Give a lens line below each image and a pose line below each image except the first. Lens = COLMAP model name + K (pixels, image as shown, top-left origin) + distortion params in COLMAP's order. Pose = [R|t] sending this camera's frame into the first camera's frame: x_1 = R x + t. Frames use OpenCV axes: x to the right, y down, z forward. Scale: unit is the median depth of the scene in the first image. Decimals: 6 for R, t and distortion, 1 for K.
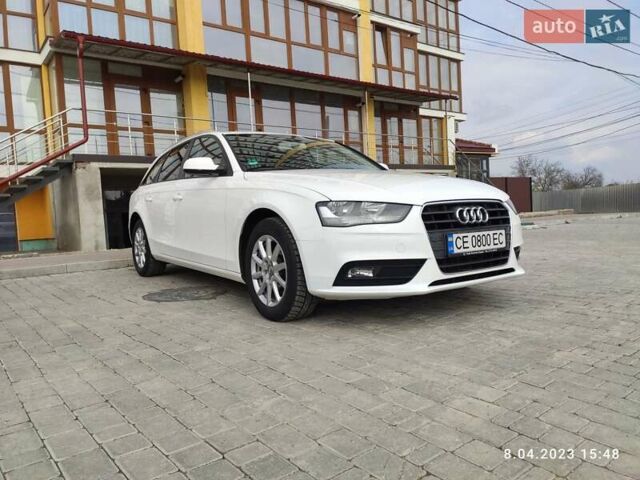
lens RADIAL K [[485.1, 0, 316.8], [0, 485.1, 238.7], [0, 0, 1]] dist [0.063596, -0.081174]
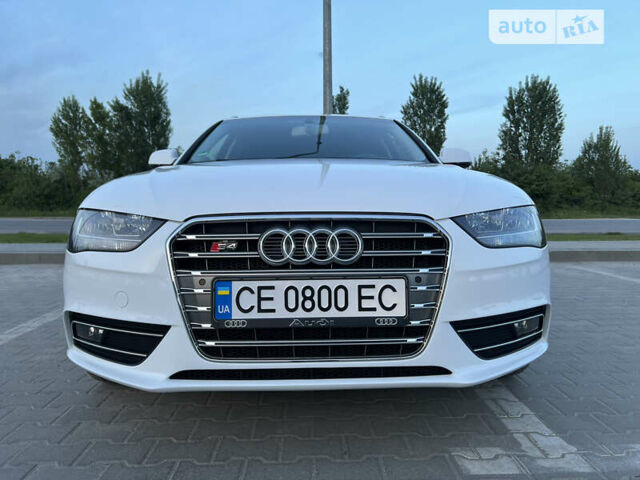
lens RADIAL K [[485.1, 0, 310.2], [0, 485.1, 223.1], [0, 0, 1]] dist [0.063596, -0.081174]
pose [[0.825669, 0.037762, -0.562890, 0.578211], [-0.051803, 0.998617, -0.008993, -0.063262], [0.561772, 0.036585, 0.826483, 0.586075]]
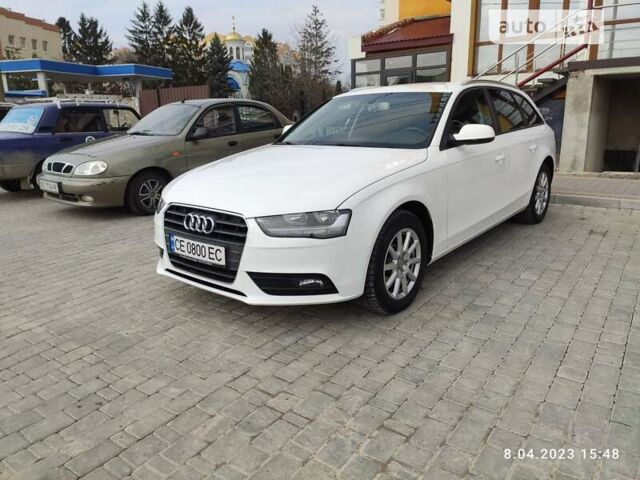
lens RADIAL K [[485.1, 0, 316.9], [0, 485.1, 238.9], [0, 0, 1]] dist [0.063596, -0.081174]
pose [[0.255781, 0.274450, -0.926959, 1.304082], [-0.041195, 0.961079, 0.273185, -0.298465], [0.965857, -0.031689, 0.257132, 0.954918]]
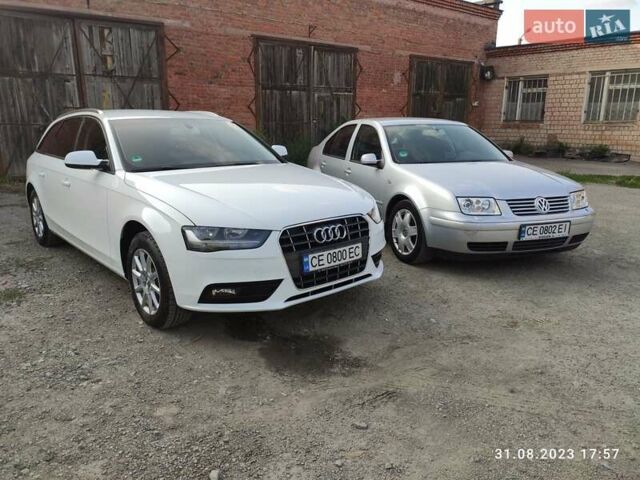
lens RADIAL K [[485.1, 0, 317.1], [0, 485.1, 238.8], [0, 0, 1]] dist [0.063596, -0.081174]
pose [[0.993288, 0.002808, 0.115630, 0.157175], [-0.021373, 0.986945, 0.159632, -0.207960], [-0.113672, -0.161032, 0.980381, -0.084035]]
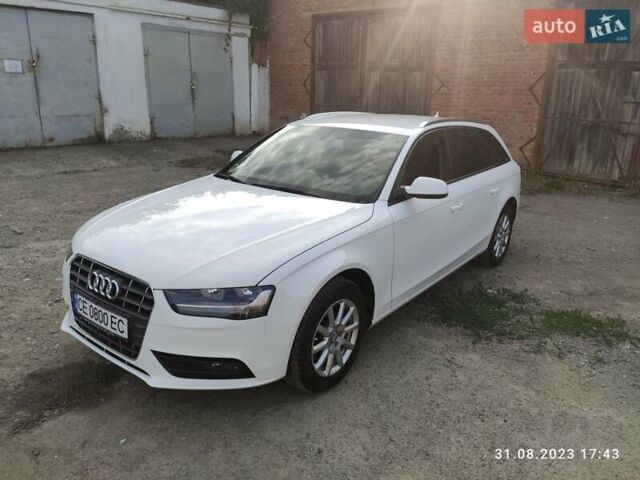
lens RADIAL K [[485.1, 0, 318.5], [0, 485.1, 240.3], [0, 0, 1]] dist [0.063596, -0.081174]
pose [[0.282722, 0.315060, -0.905983, 1.186332], [-0.107852, 0.948969, 0.296353, -0.423277], [0.953119, 0.013927, 0.302274, 1.078963]]
